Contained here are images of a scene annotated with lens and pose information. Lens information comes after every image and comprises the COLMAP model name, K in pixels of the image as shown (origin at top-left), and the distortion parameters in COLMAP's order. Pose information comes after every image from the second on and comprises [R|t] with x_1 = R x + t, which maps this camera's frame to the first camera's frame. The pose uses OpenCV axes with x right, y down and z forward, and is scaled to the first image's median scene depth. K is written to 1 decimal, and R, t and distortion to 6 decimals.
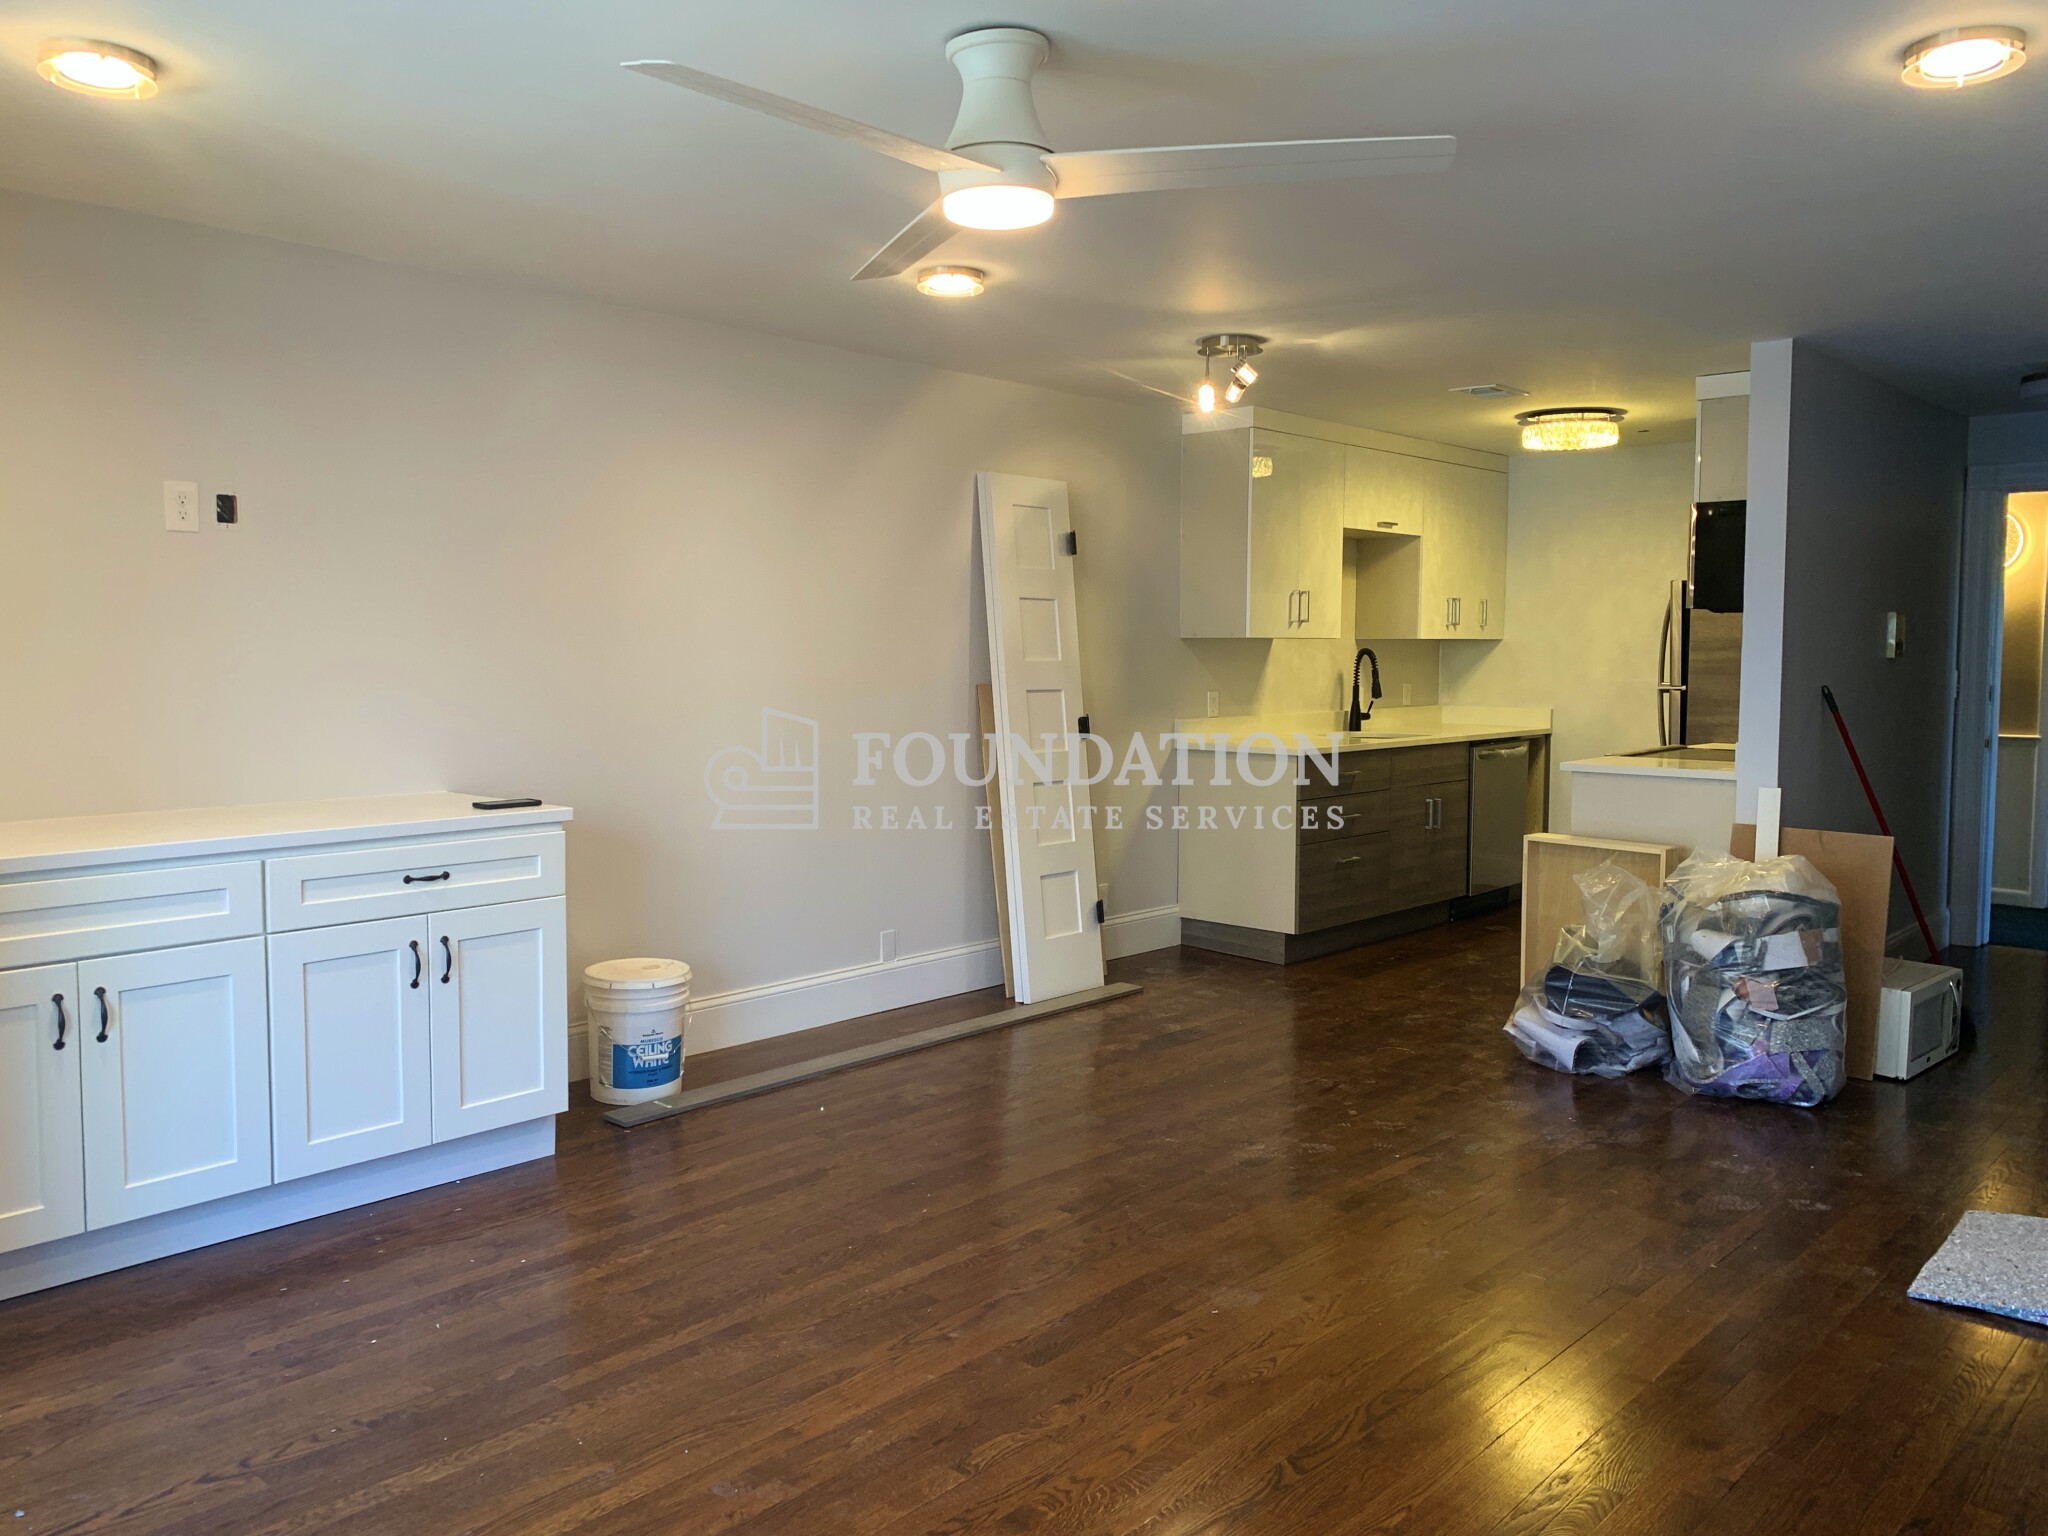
lens RADIAL K [[1565.5, 0, 1013.9], [0, 1565.5, 760.1], [0, 0, 1]] dist [0.040925, -0.045325]
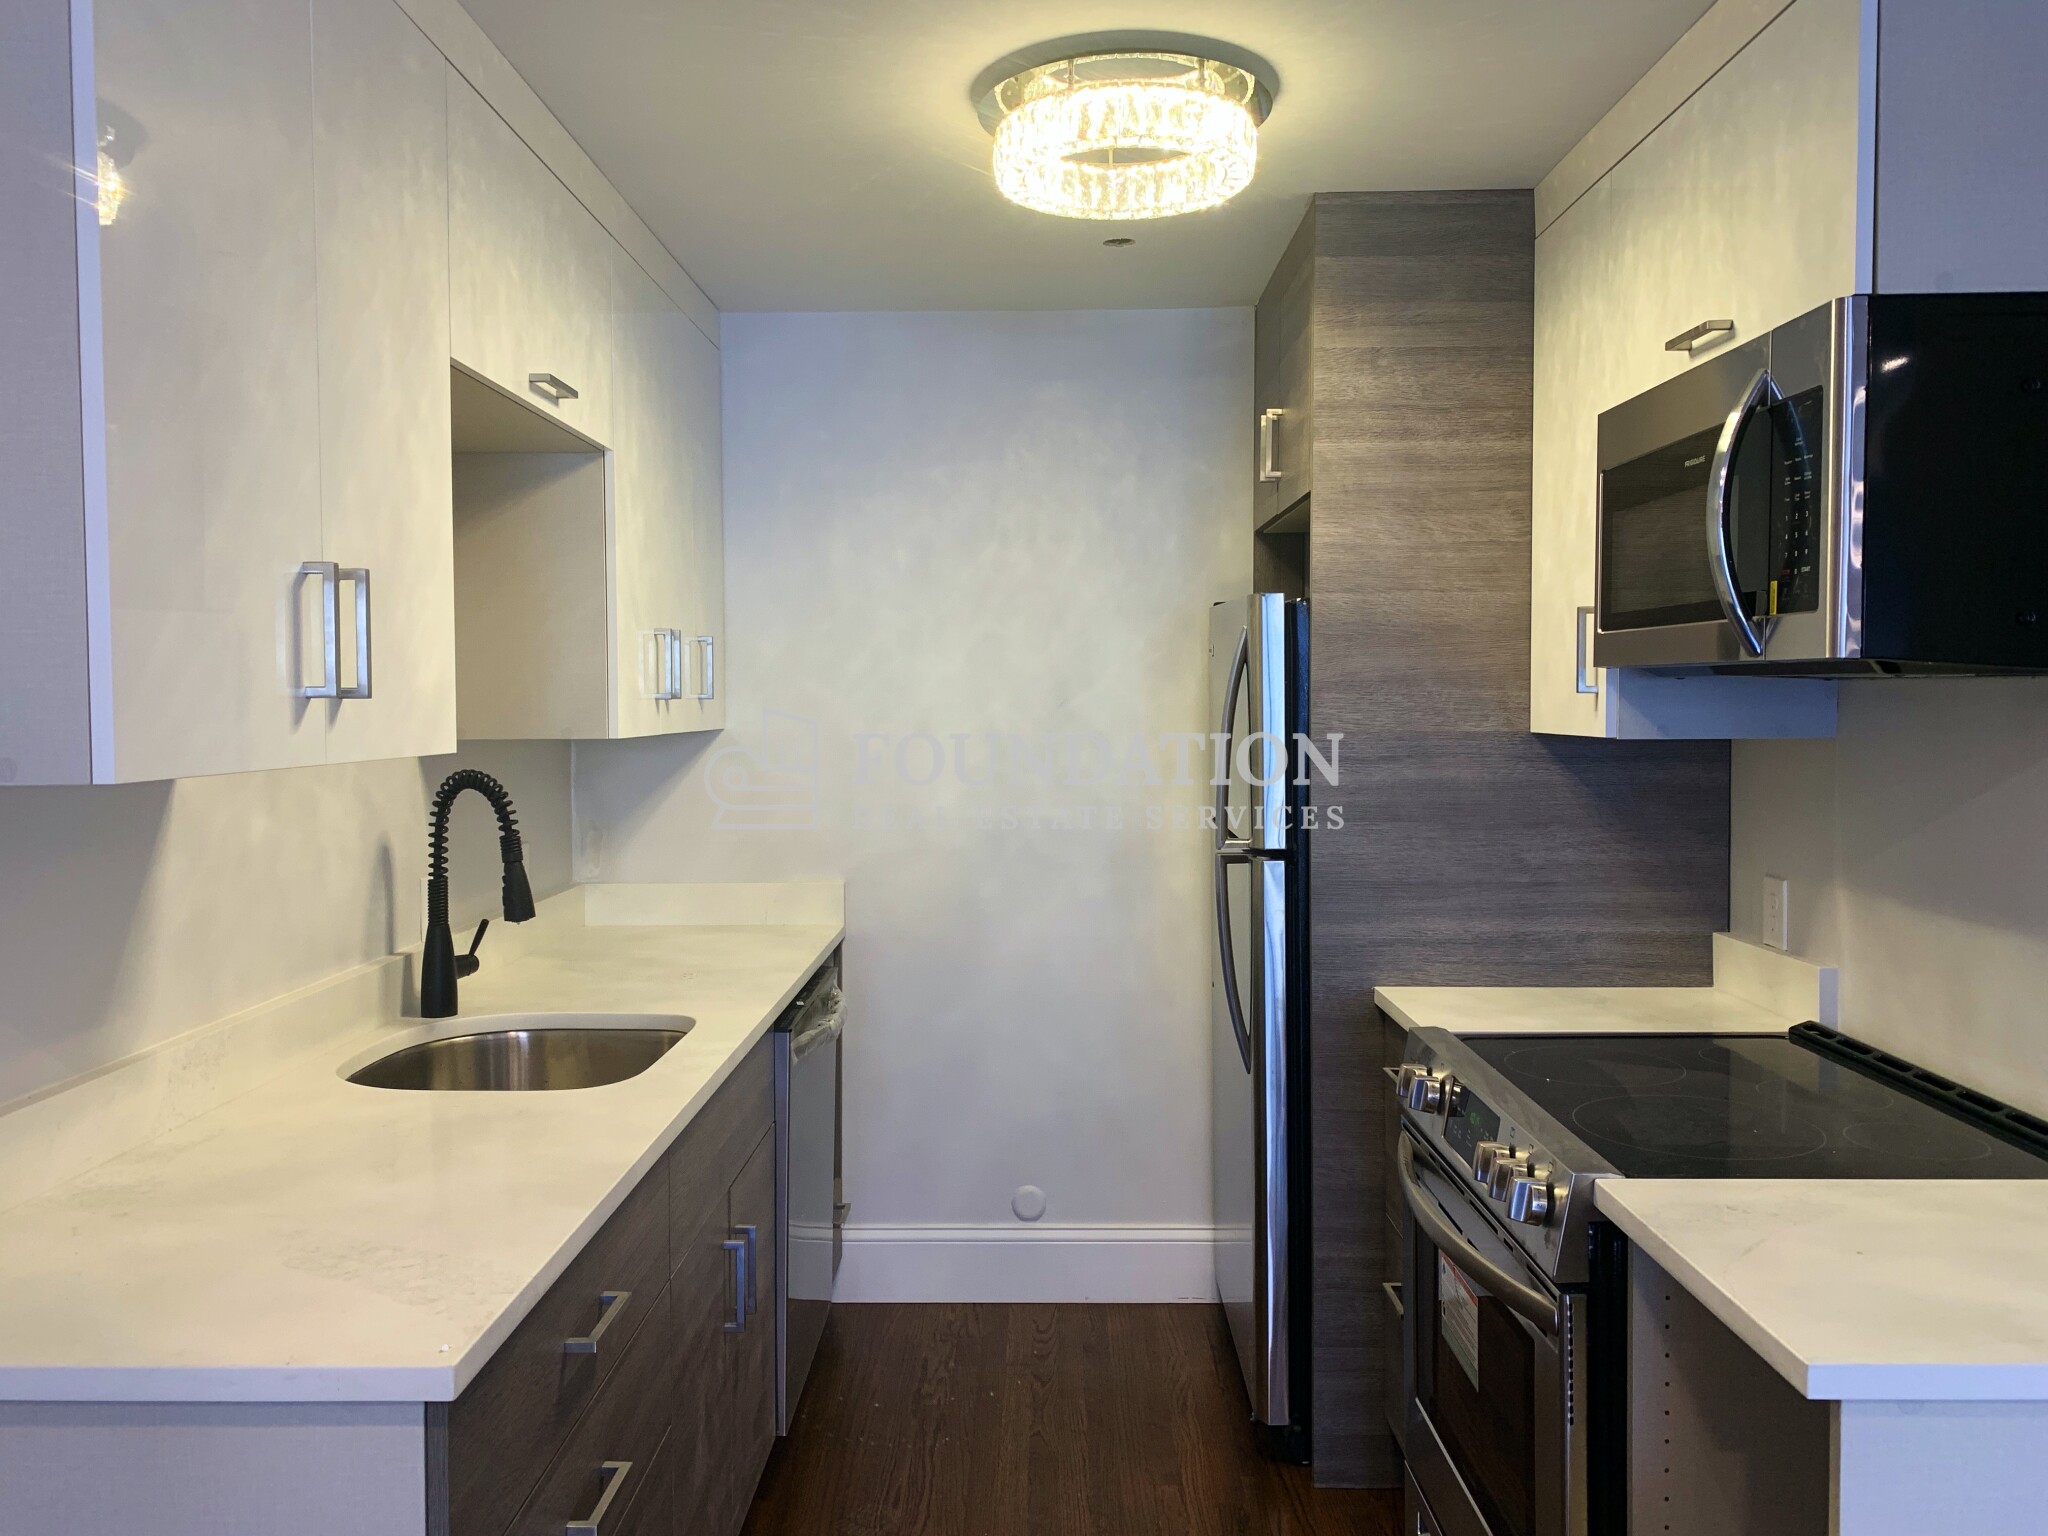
lens RADIAL K [[1565.5, 0, 1013.9], [0, 1565.5, 760.1], [0, 0, 1]] dist [0.040925, -0.045325]
pose [[0.751823, -0.029444, 0.658708, 0.094171], [0.054208, 0.998381, -0.017244, -0.063445], [-0.657133, 0.048671, 0.752201, 0.694983]]
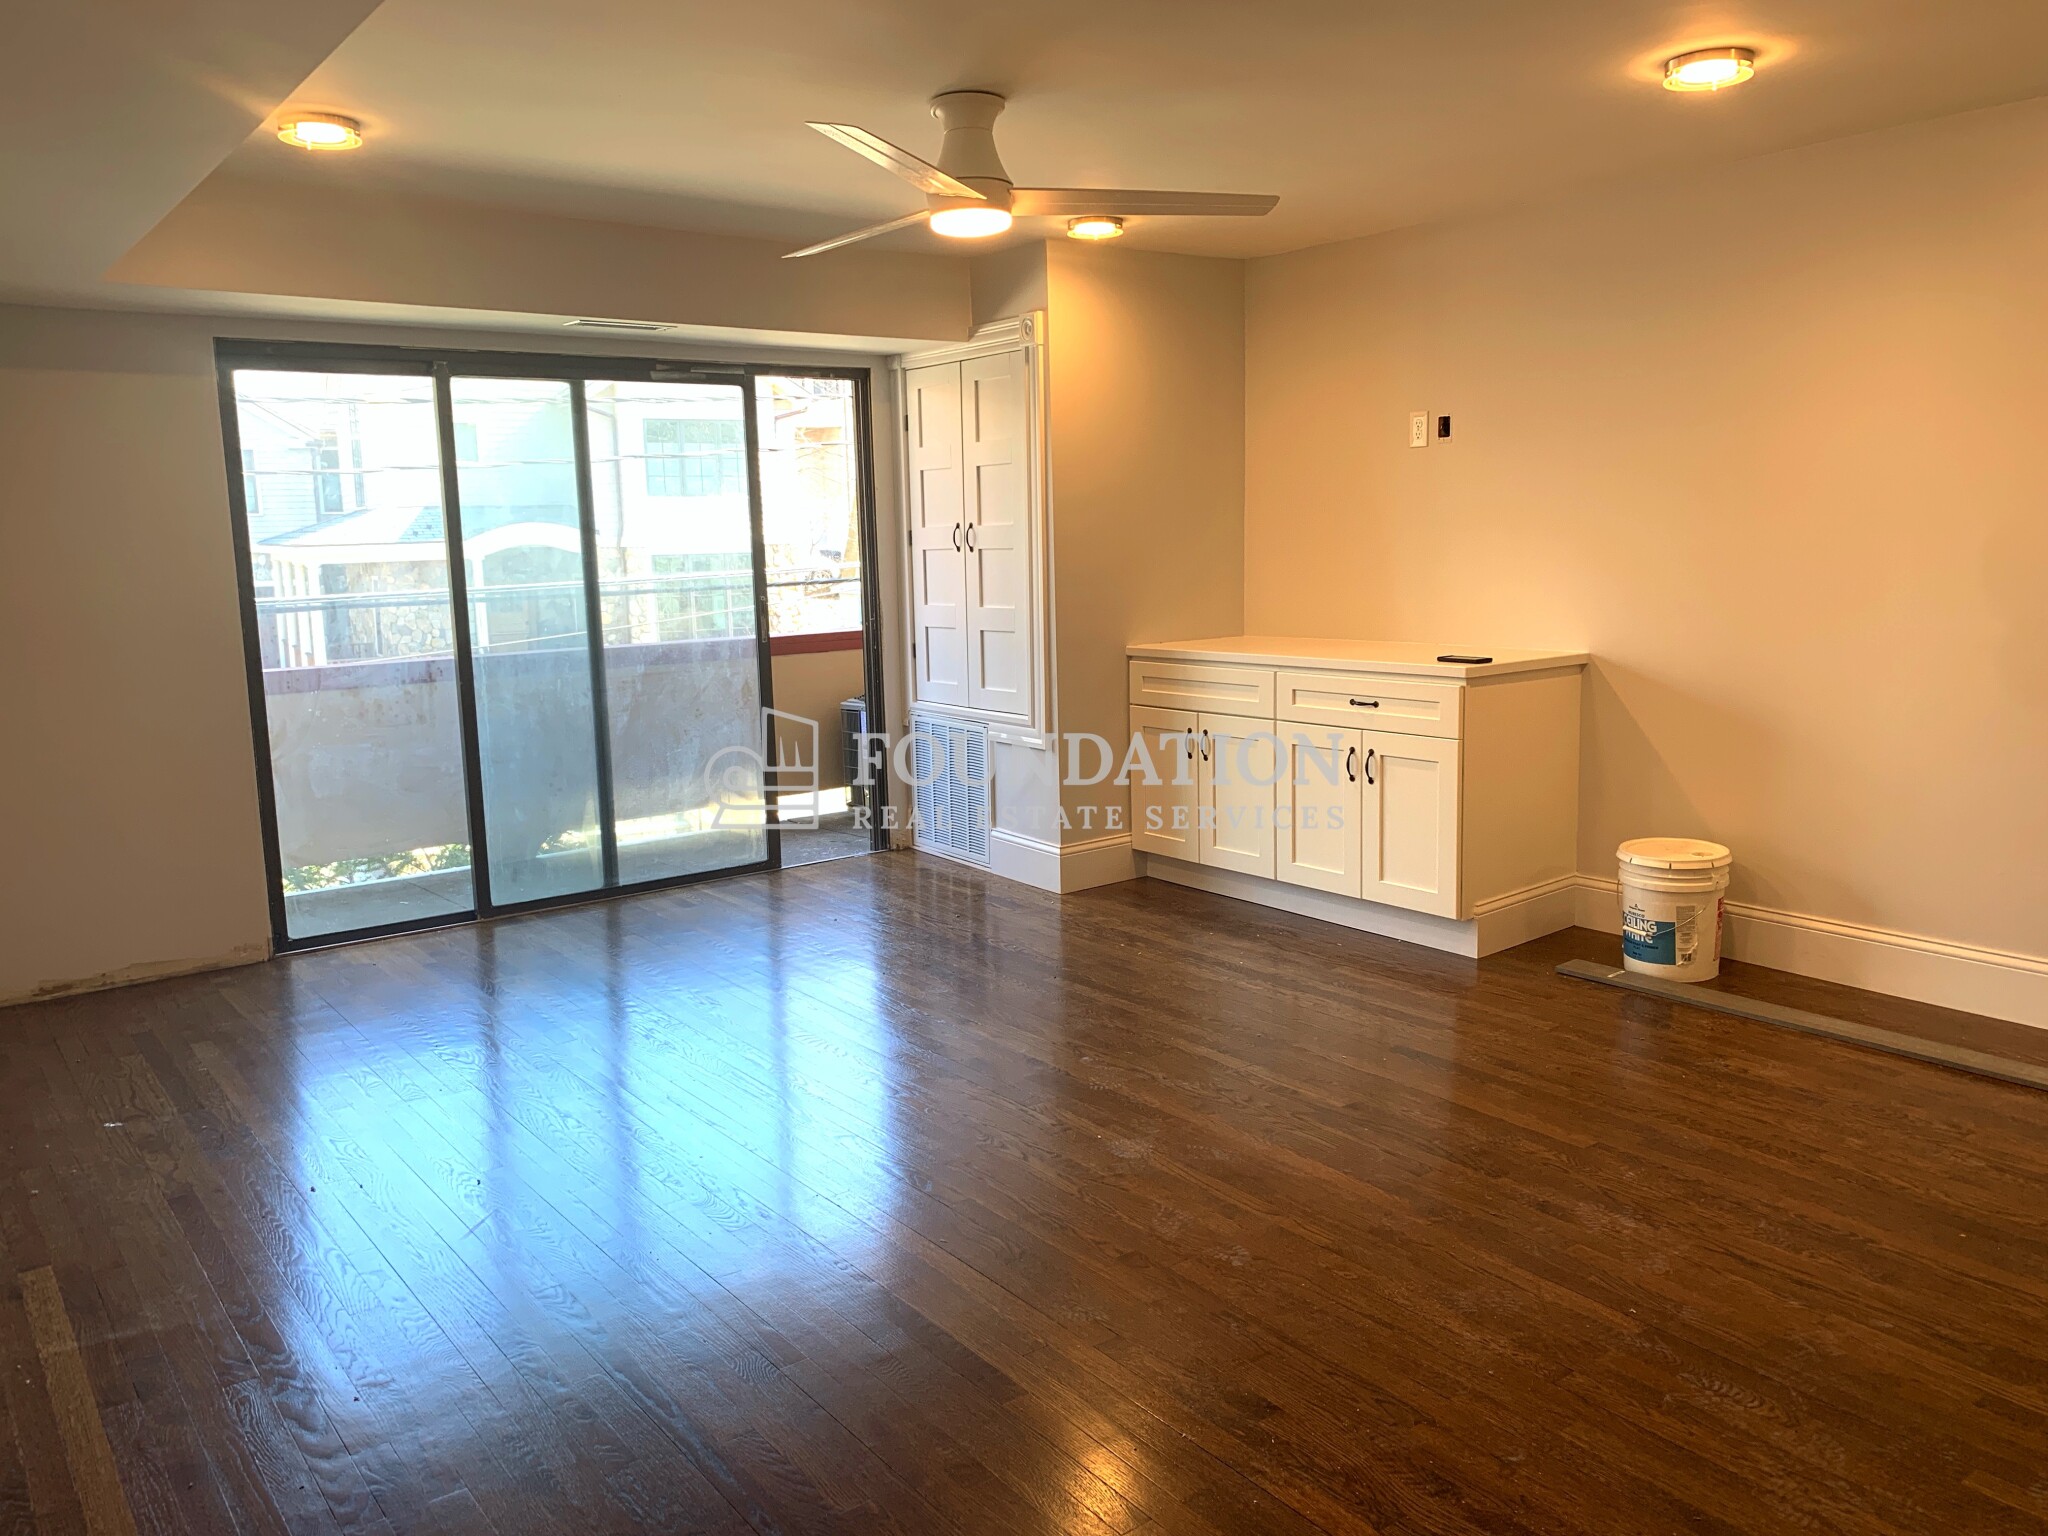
lens RADIAL K [[1565.5, 0, 1013.9], [0, 1565.5, 760.1], [0, 0, 1]] dist [0.040925, -0.045325]
pose [[-0.163076, 0.153166, -0.974652, 0.499771], [-0.053565, 0.985045, 0.163762, -0.040937], [0.985158, 0.078913, -0.152433, 0.455709]]
